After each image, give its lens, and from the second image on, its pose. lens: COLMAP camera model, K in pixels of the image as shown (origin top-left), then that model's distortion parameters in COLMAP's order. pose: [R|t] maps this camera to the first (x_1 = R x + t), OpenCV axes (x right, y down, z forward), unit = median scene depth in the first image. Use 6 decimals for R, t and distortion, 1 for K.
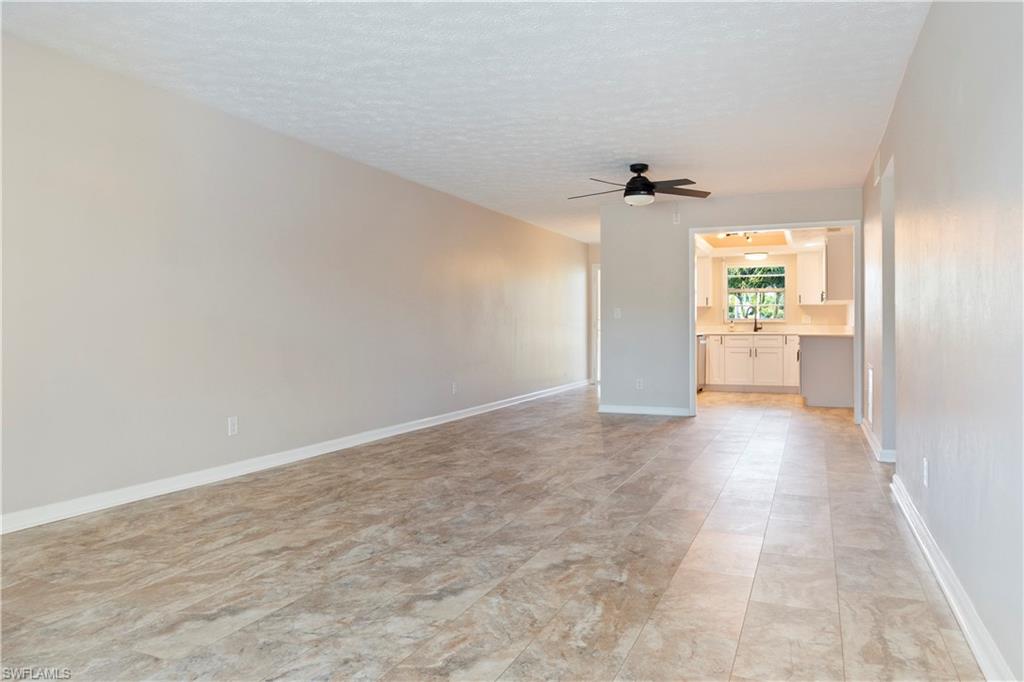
lens RADIAL K [[706.1, 0, 488.4], [0, 706.1, 317.8], [0, 0, 1]] dist [-0.029632, -0.000286]
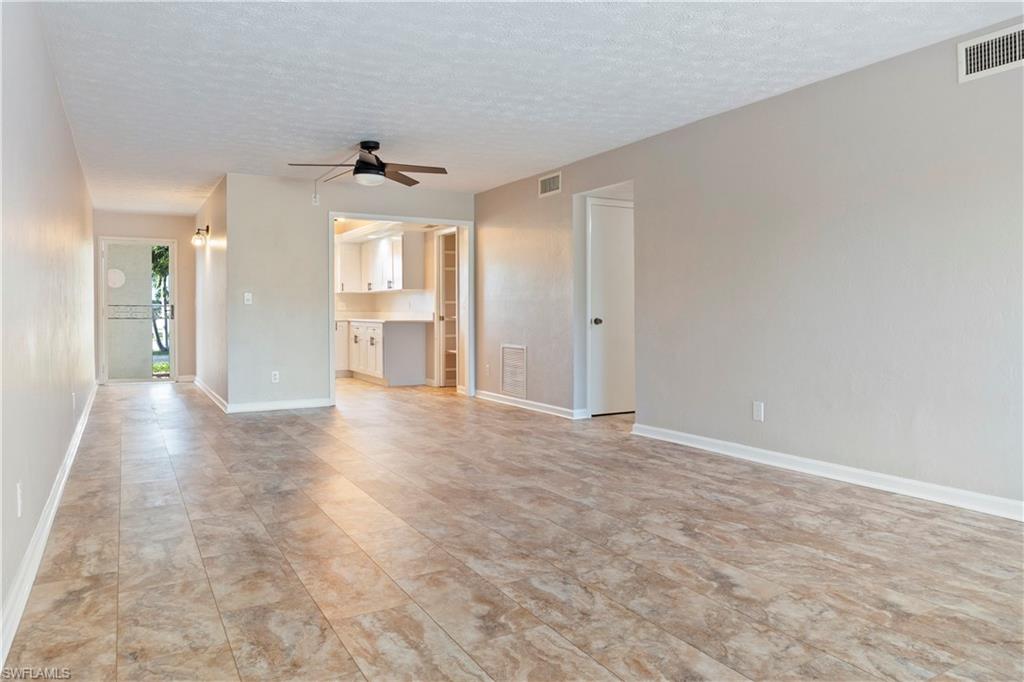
lens RADIAL K [[706.1, 0, 524.2], [0, 706.1, 325.0], [0, 0, 1]] dist [-0.029632, -0.000286]
pose [[0.575945, -0.019330, 0.817260, -0.845827], [-0.004743, 0.999625, 0.026986, 0.002473], [-0.817474, -0.019419, 0.575637, 0.540967]]
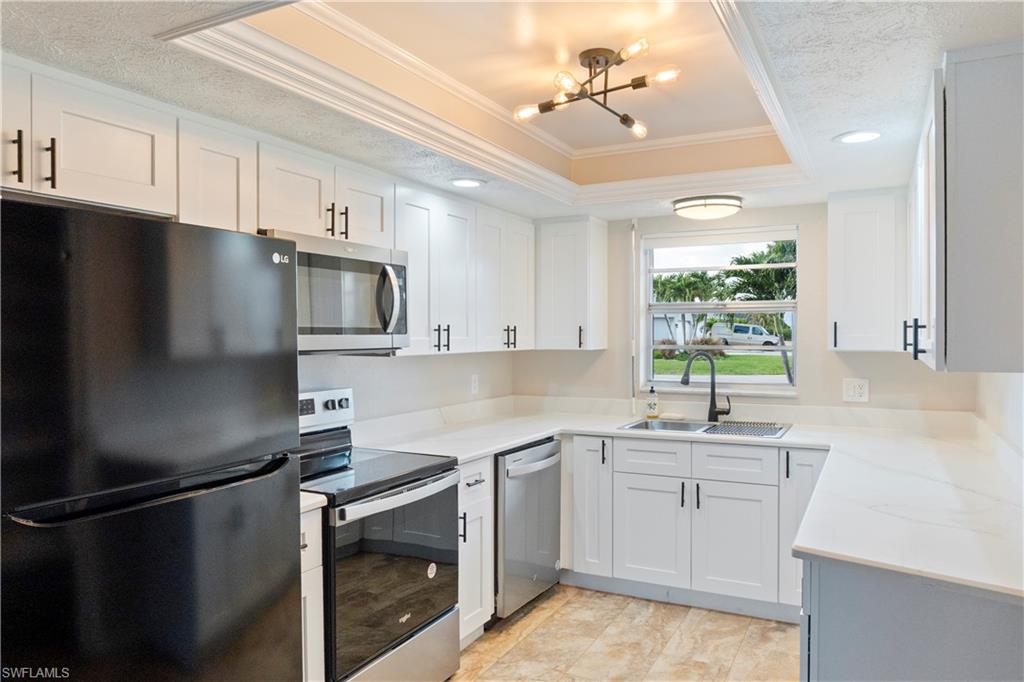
lens RADIAL K [[706.1, 0, 514.4], [0, 706.1, 347.2], [0, 0, 1]] dist [-0.029632, -0.000286]
pose [[0.998309, -0.005390, -0.057873, 1.006726], [0.007370, 0.999393, 0.034051, -0.104758], [0.057654, -0.034420, 0.997743, 2.129554]]
